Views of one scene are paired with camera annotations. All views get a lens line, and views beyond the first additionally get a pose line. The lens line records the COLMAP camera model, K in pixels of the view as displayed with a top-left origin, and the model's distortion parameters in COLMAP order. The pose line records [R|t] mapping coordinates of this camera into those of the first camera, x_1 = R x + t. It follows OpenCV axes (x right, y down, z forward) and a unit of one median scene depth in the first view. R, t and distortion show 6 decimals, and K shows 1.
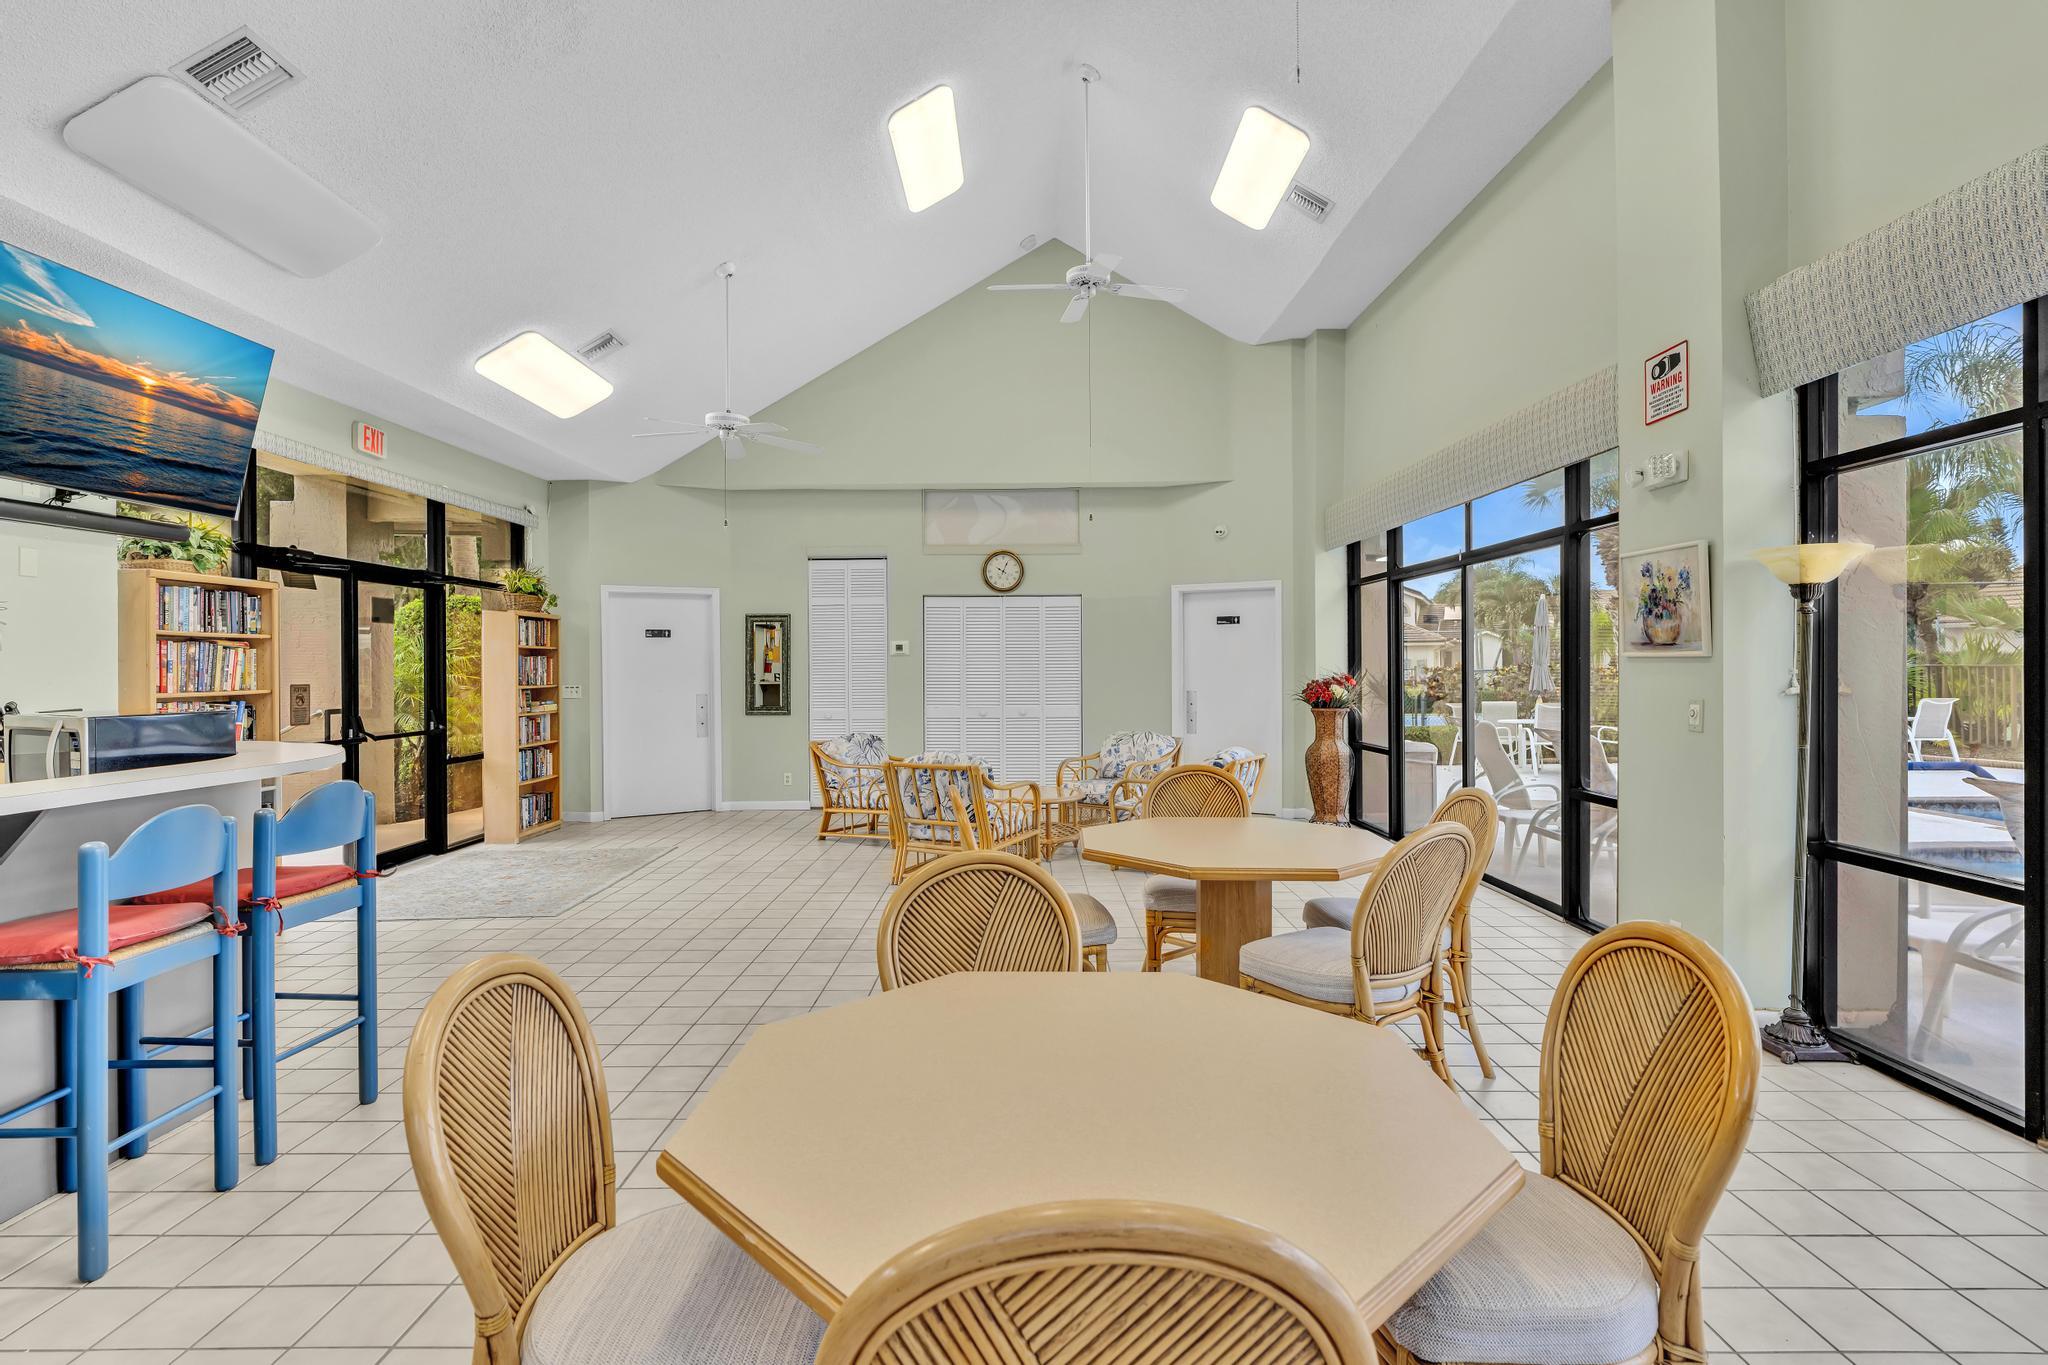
lens RADIAL K [[1051.2, 0, 1023.4], [0, 1051.2, 660.1], [0, 0, 1]] dist [-0.000471, -0.000093]
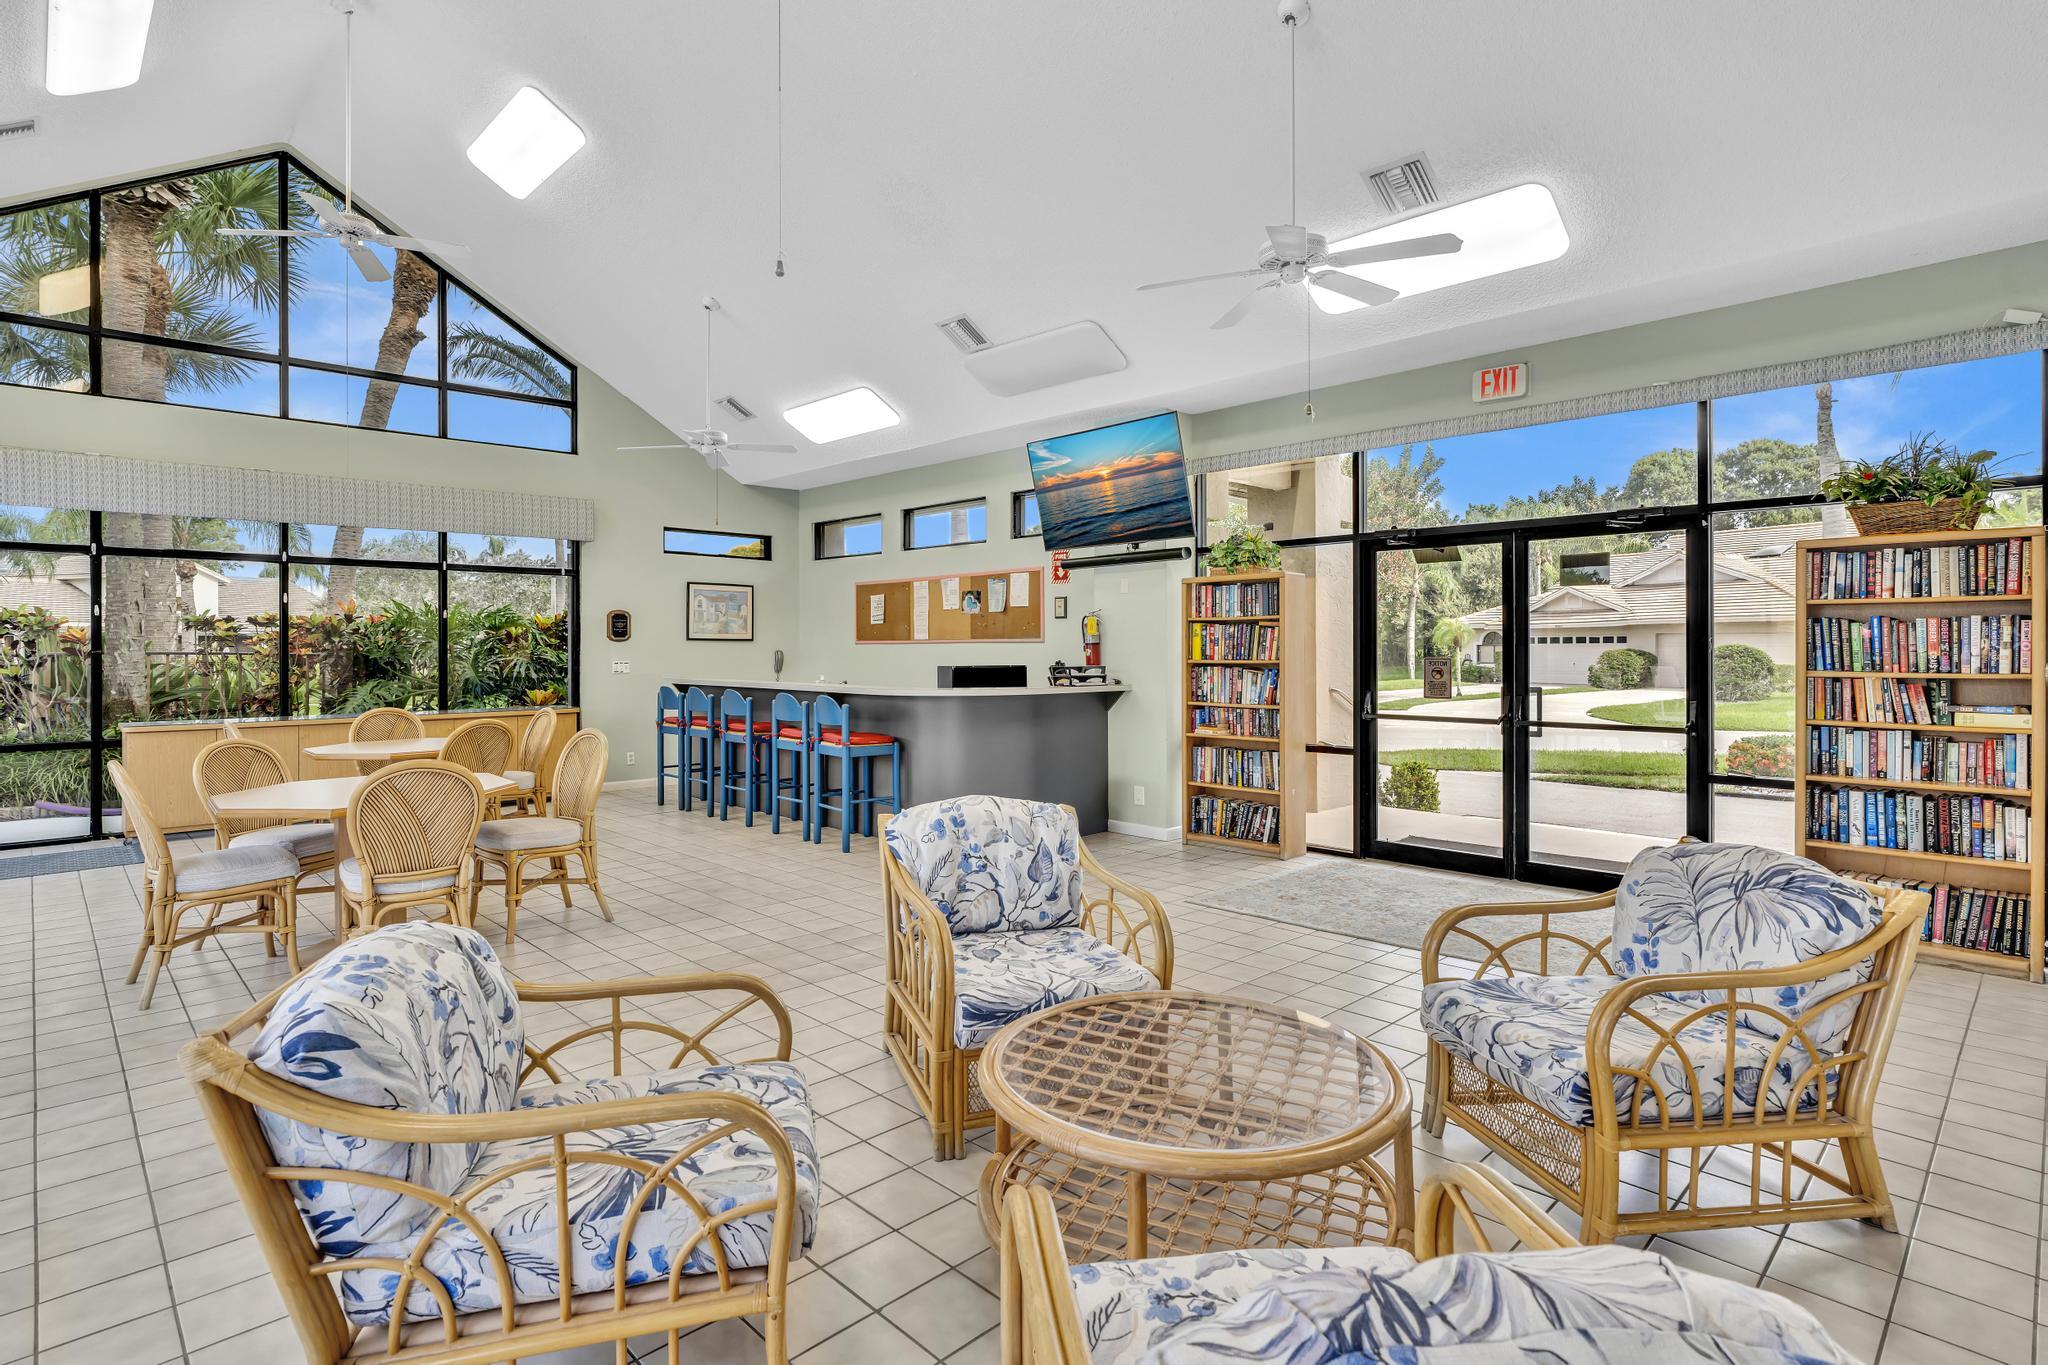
lens RADIAL K [[1051.2, 0, 1023.4], [0, 1051.2, 660.1], [0, 0, 1]] dist [-0.000471, -0.000093]
pose [[-0.698336, 0.016010, -0.715591, 0.397733], [0.013610, 0.999866, 0.009088, 0.014138], [0.715641, -0.003393, -0.698460, 1.807862]]
